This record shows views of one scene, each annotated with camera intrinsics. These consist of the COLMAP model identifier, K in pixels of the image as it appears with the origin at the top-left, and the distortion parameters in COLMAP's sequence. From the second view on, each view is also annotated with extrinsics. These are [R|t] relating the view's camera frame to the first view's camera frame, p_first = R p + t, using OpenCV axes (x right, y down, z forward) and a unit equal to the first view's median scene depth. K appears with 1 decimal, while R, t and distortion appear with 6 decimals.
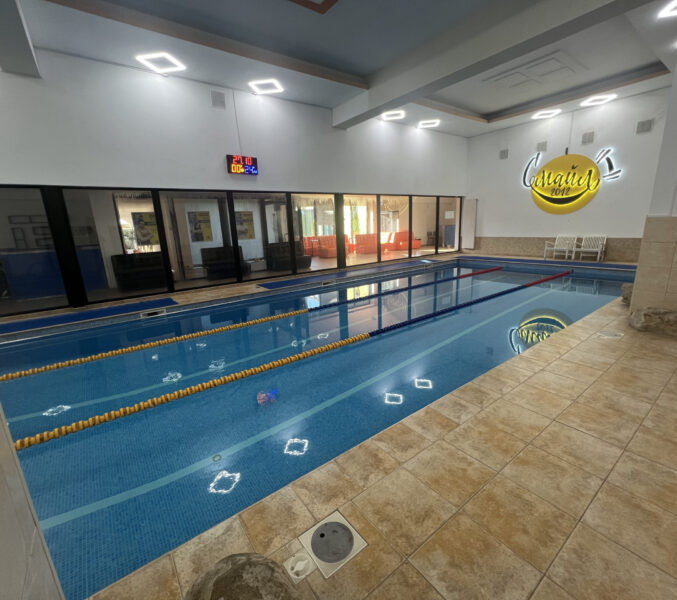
lens RADIAL K [[317.6, 0, 337.7], [0, 317.6, 299.6], [0, 0, 1]] dist [-0.003465, -0.000570]
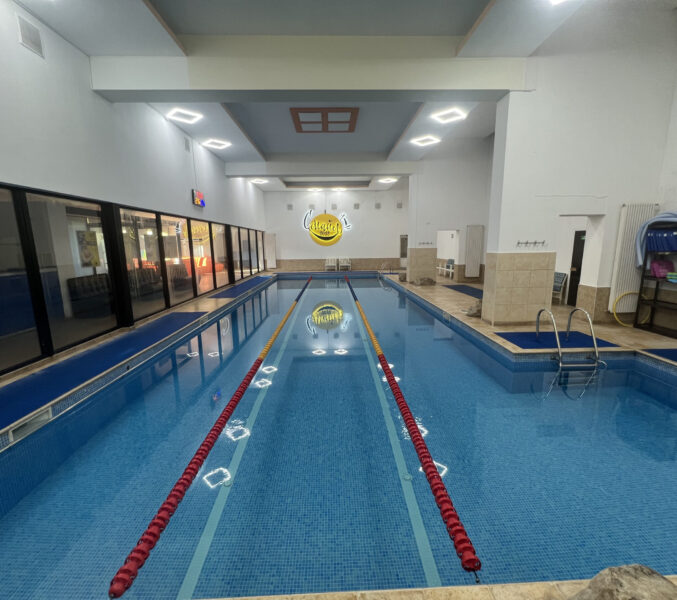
lens RADIAL K [[317.6, 0, 336.6], [0, 317.6, 299.1], [0, 0, 1]] dist [-0.003465, -0.000570]
pose [[0.581573, -0.106184, 0.806534, -0.729840], [0.178857, 0.983875, 0.000561, 0.032400], [-0.793589, 0.143928, 0.591187, -0.050680]]
